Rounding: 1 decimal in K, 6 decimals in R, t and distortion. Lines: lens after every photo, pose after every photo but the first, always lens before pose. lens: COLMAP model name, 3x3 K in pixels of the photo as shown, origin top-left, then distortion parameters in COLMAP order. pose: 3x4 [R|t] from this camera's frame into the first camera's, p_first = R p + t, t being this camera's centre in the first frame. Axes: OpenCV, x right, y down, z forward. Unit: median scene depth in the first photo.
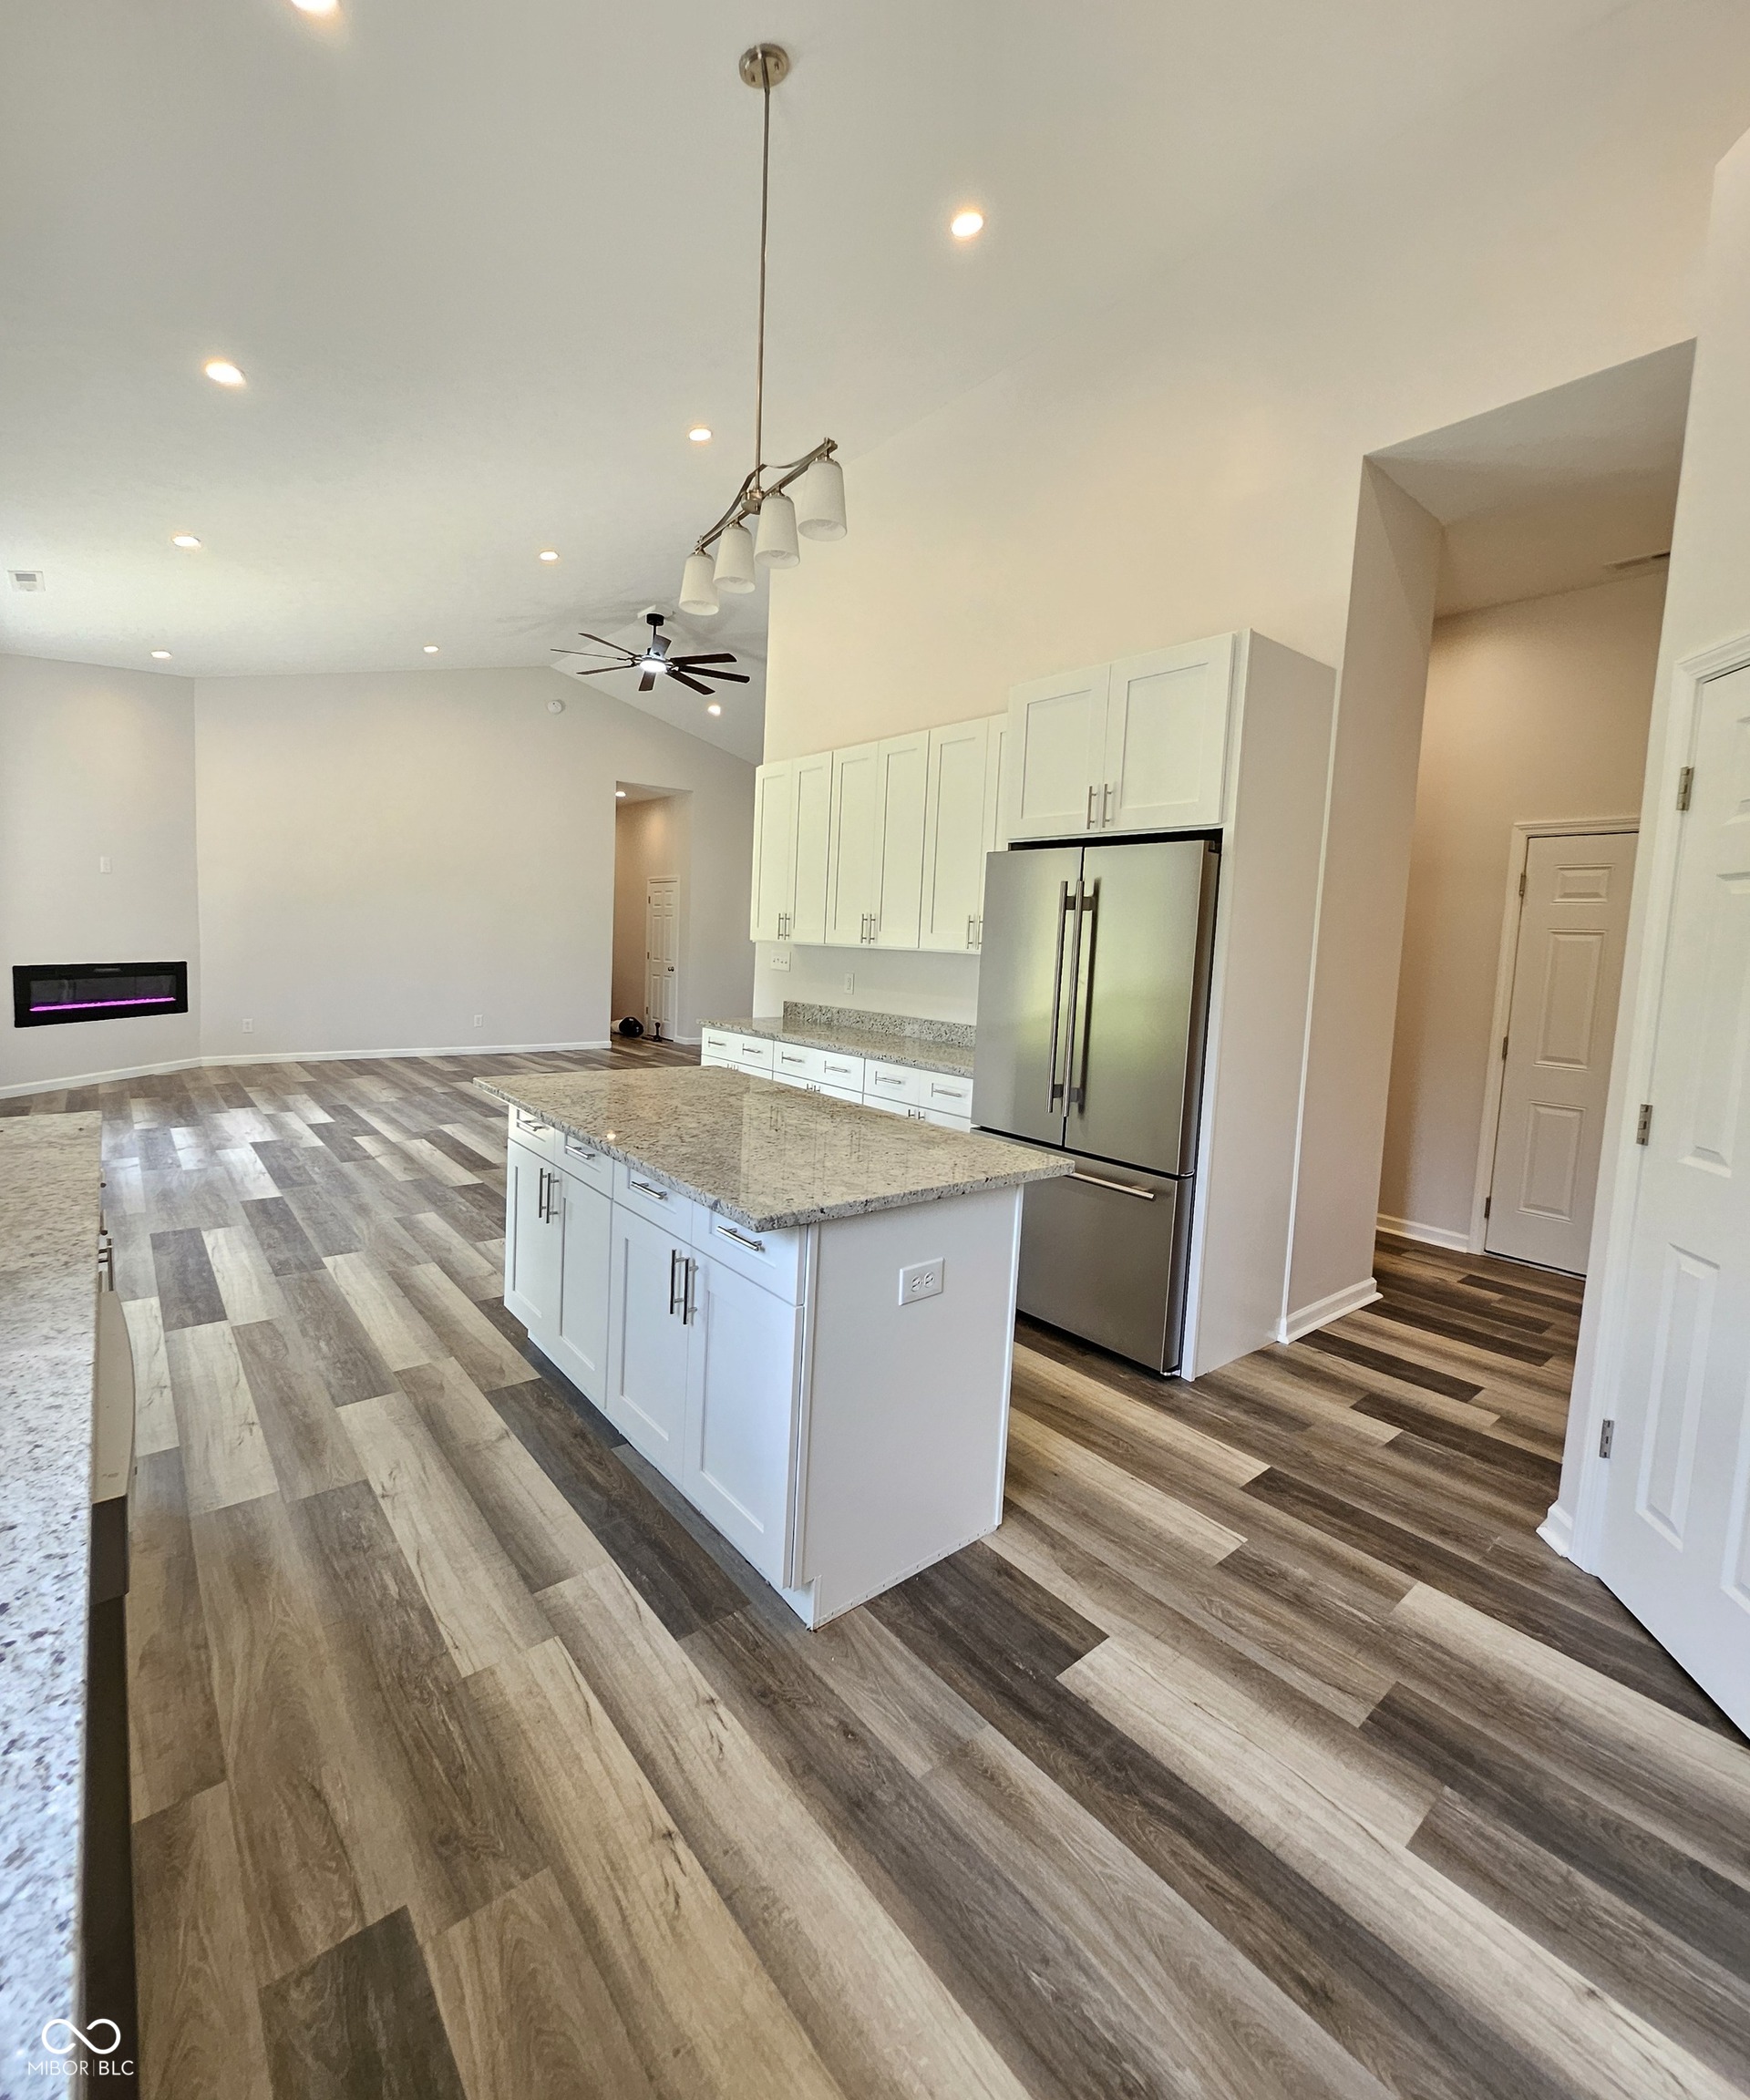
lens RADIAL K [[916.0, 0, 861.7], [0, 916.0, 1012.6], [0, 0, 1]] dist [0.005720, -0.002294]
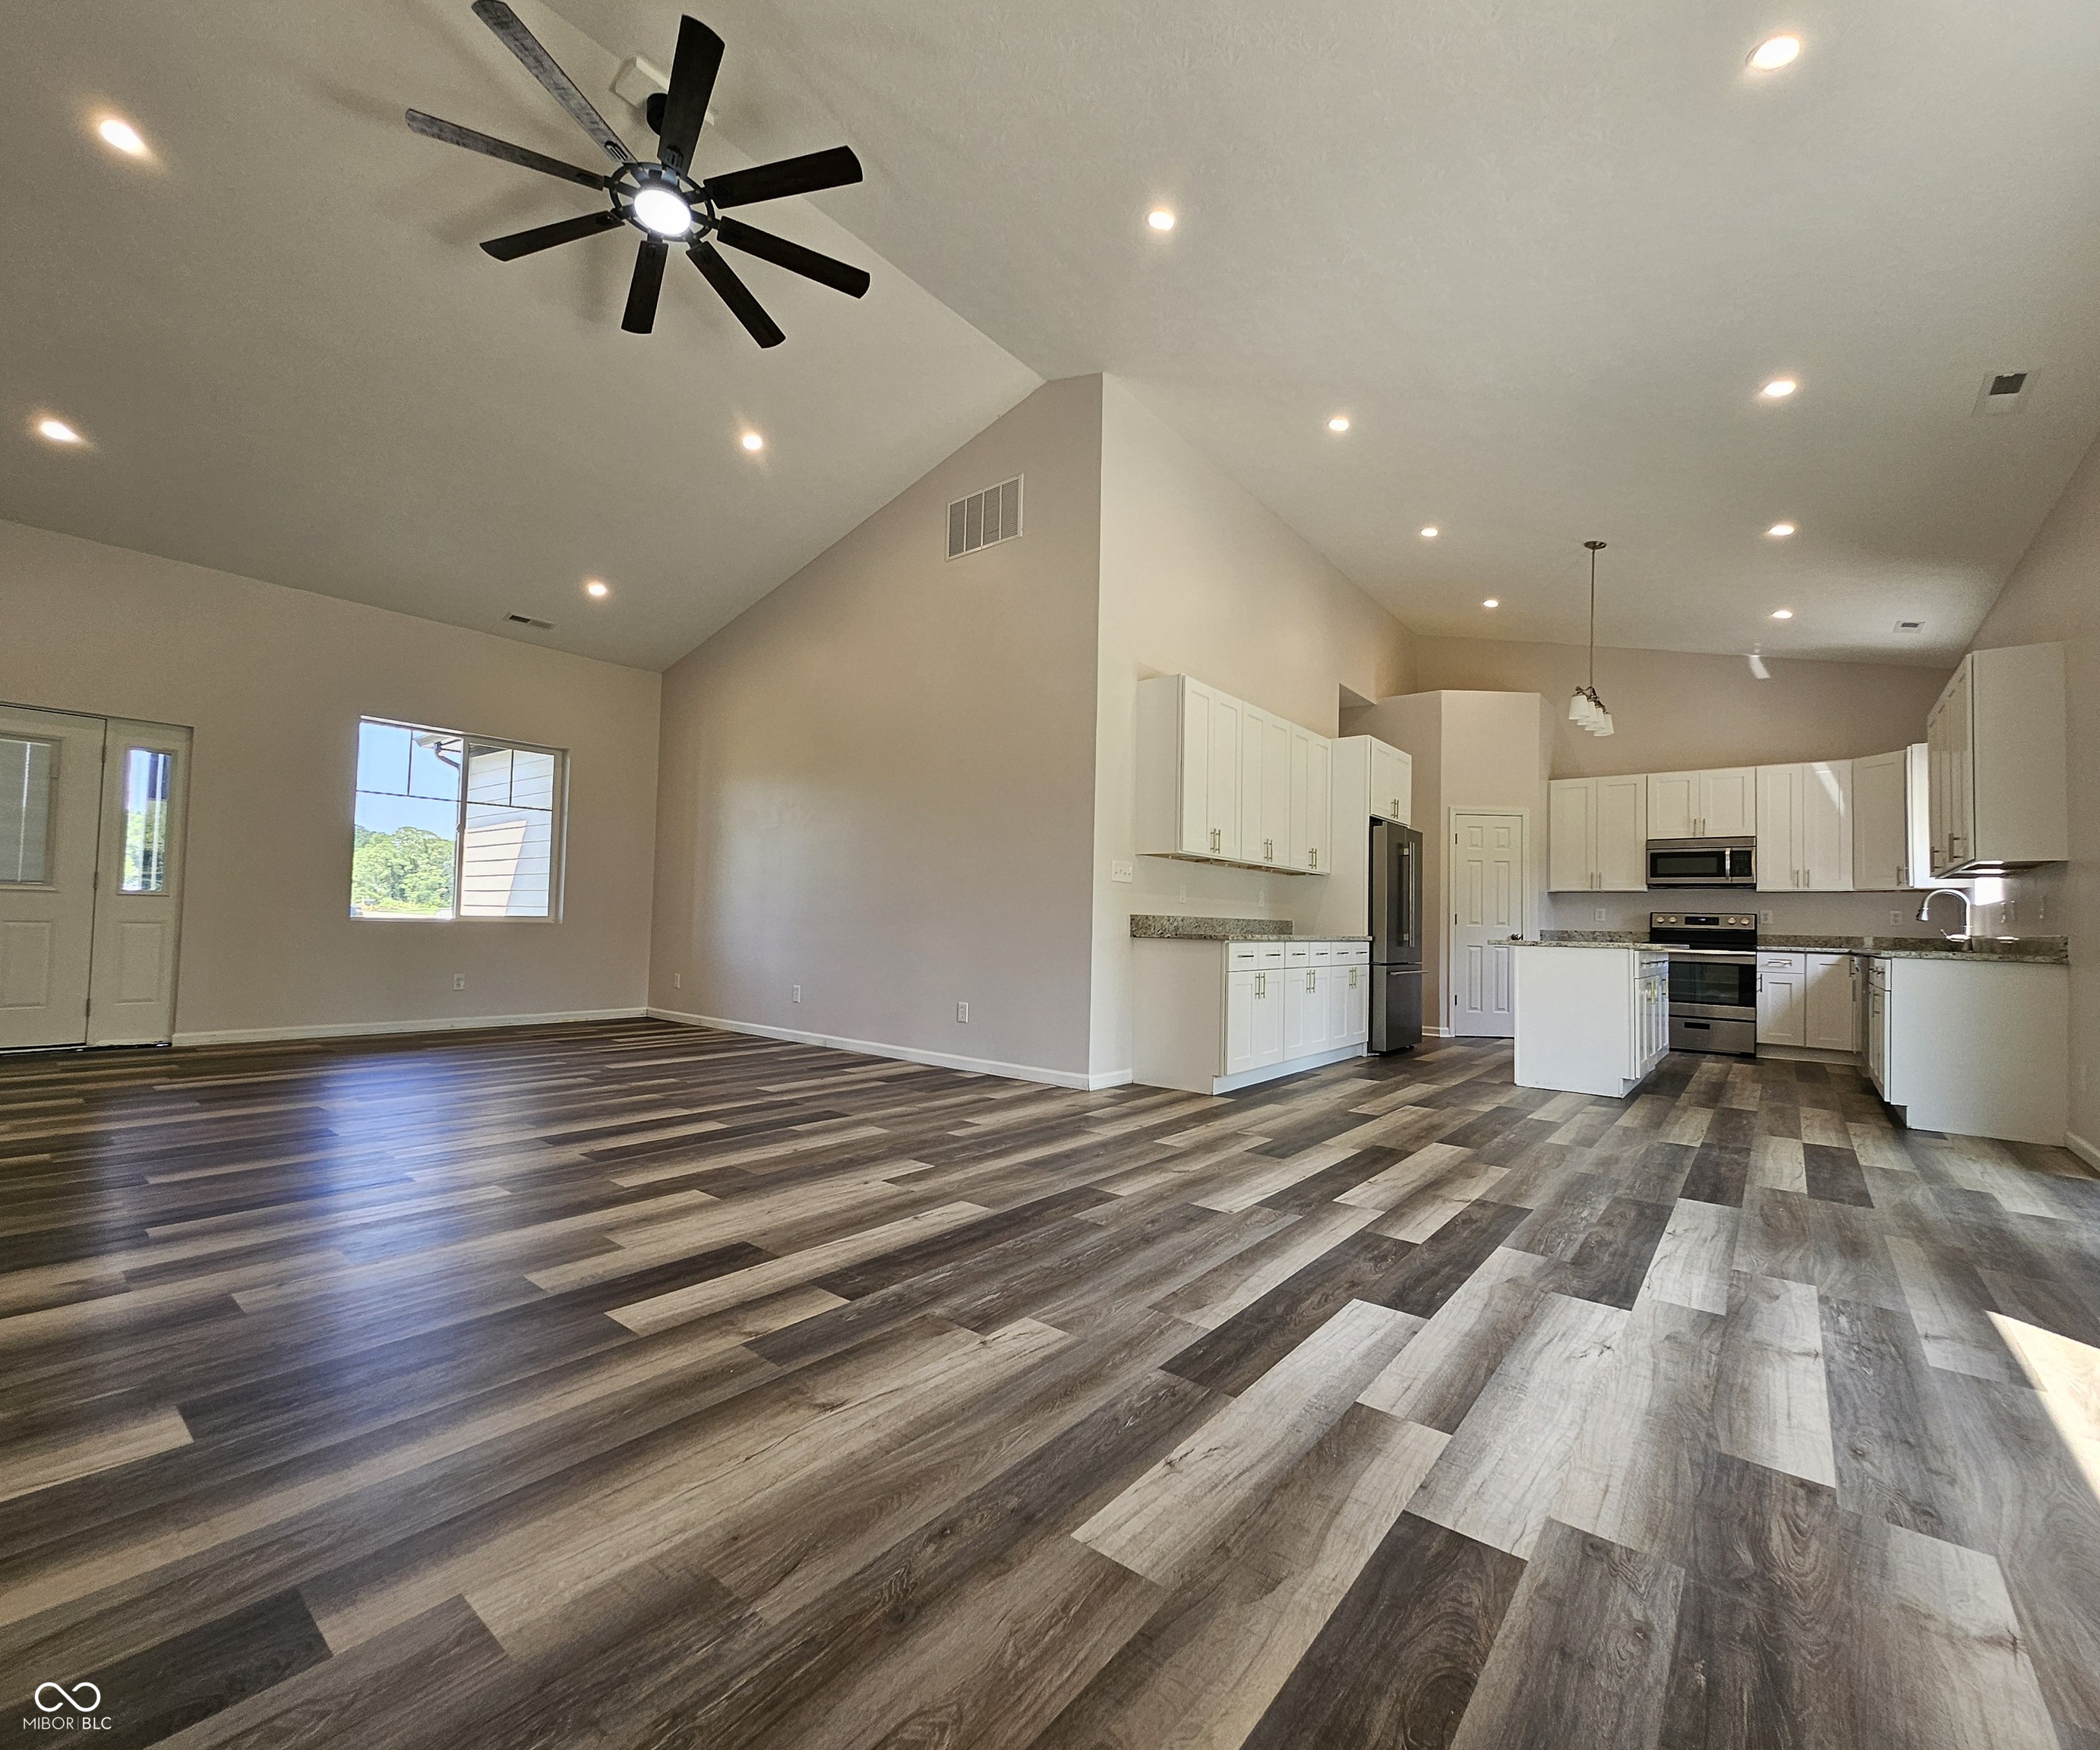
lens RADIAL K [[930.9, 0, 1037.6], [0, 930.9, 881.6], [0, 0, 1]] dist [0.067539, -0.025135]
pose [[-0.218360, -0.002981, 0.975864, -1.619347], [0.042382, 0.999023, 0.012535, -0.102484], [-0.974948, 0.044097, -0.218020, 2.120327]]
